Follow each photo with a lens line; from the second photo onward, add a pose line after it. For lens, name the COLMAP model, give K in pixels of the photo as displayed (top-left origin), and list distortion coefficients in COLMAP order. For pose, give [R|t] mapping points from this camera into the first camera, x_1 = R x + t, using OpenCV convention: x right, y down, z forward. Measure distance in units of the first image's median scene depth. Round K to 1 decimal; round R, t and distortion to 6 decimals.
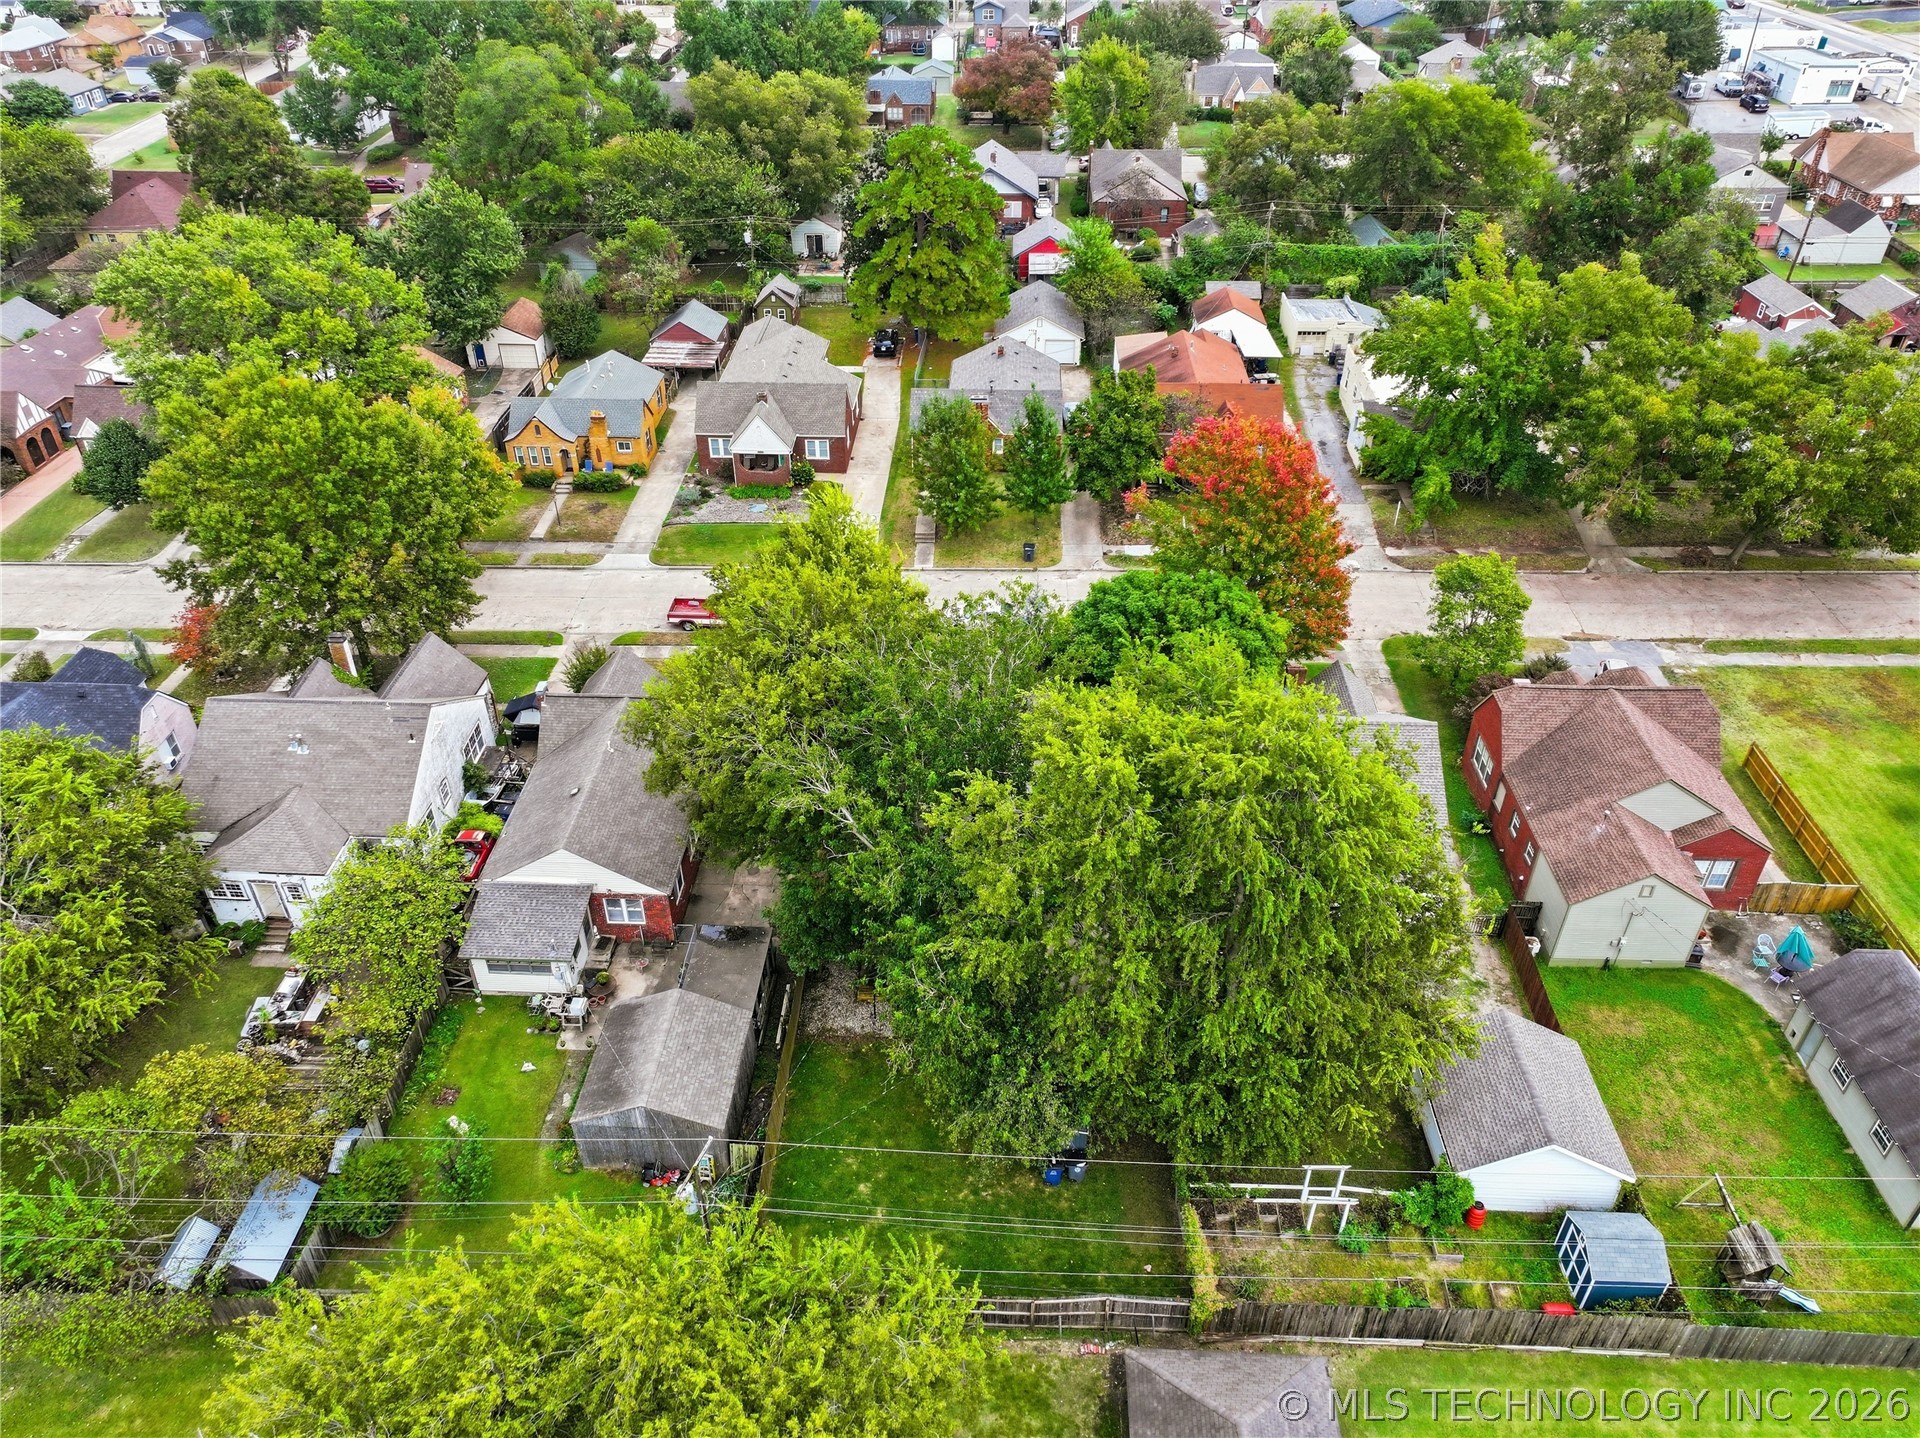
lens RADIAL K [[1339.3, 0, 960.0], [0, 1339.3, 719.0], [0, 0, 1]] dist [0.007946, 0.007258]
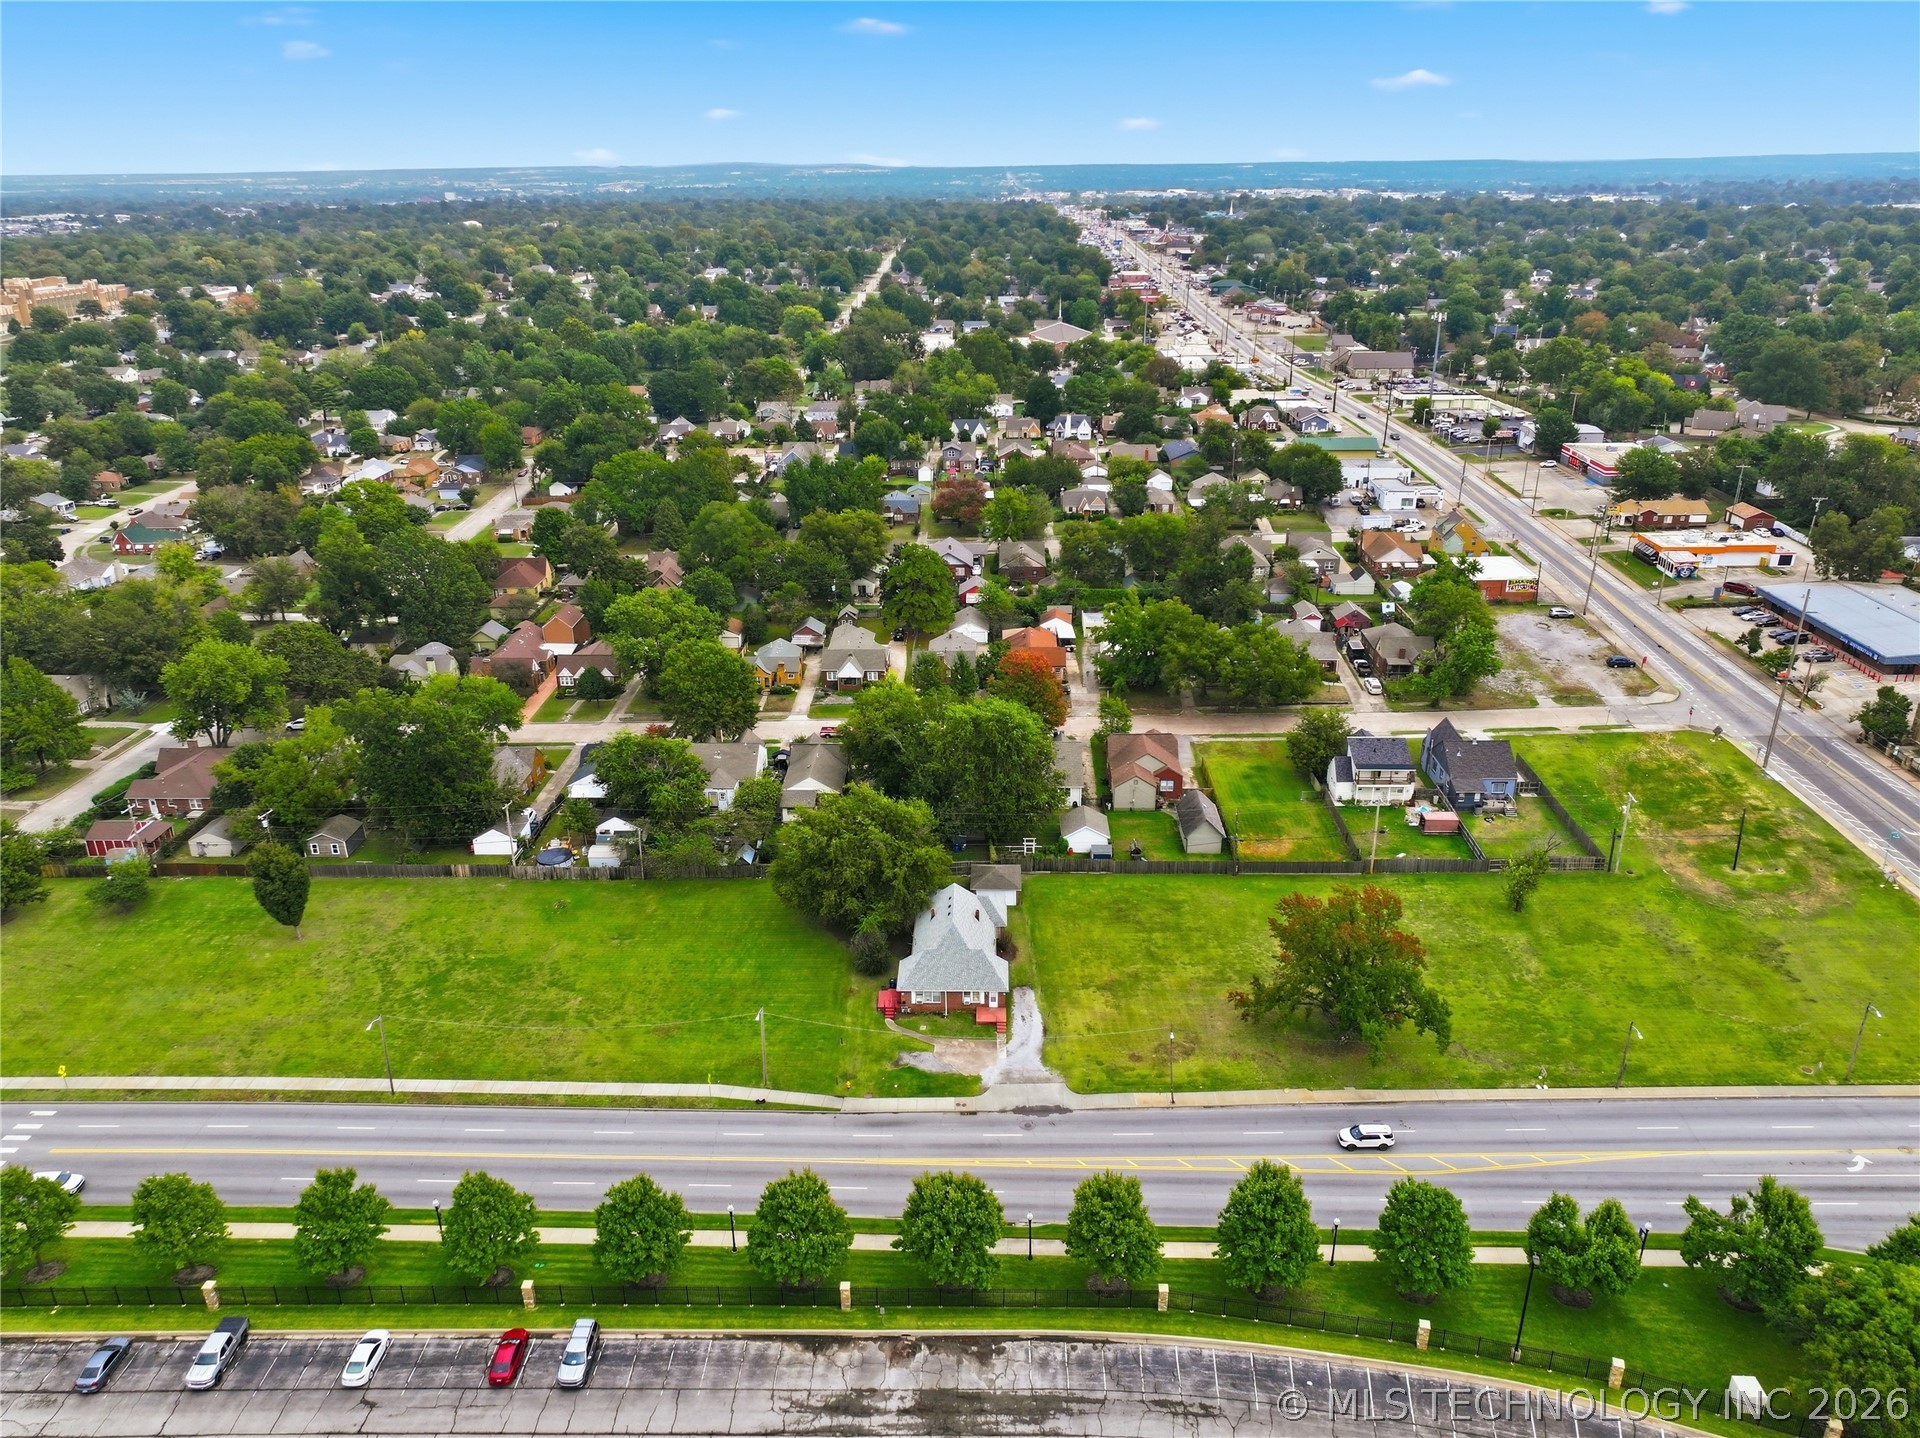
lens RADIAL K [[1337.8, 0, 960.0], [0, 1337.8, 719.0], [0, 0, 1]] dist [0.003547, 0.006272]
pose [[0.999862, -0.012626, 0.010778, 0.018647], [0.014714, 0.974661, -0.223203, 0.347819], [-0.007687, 0.223330, 0.974712, -1.113831]]
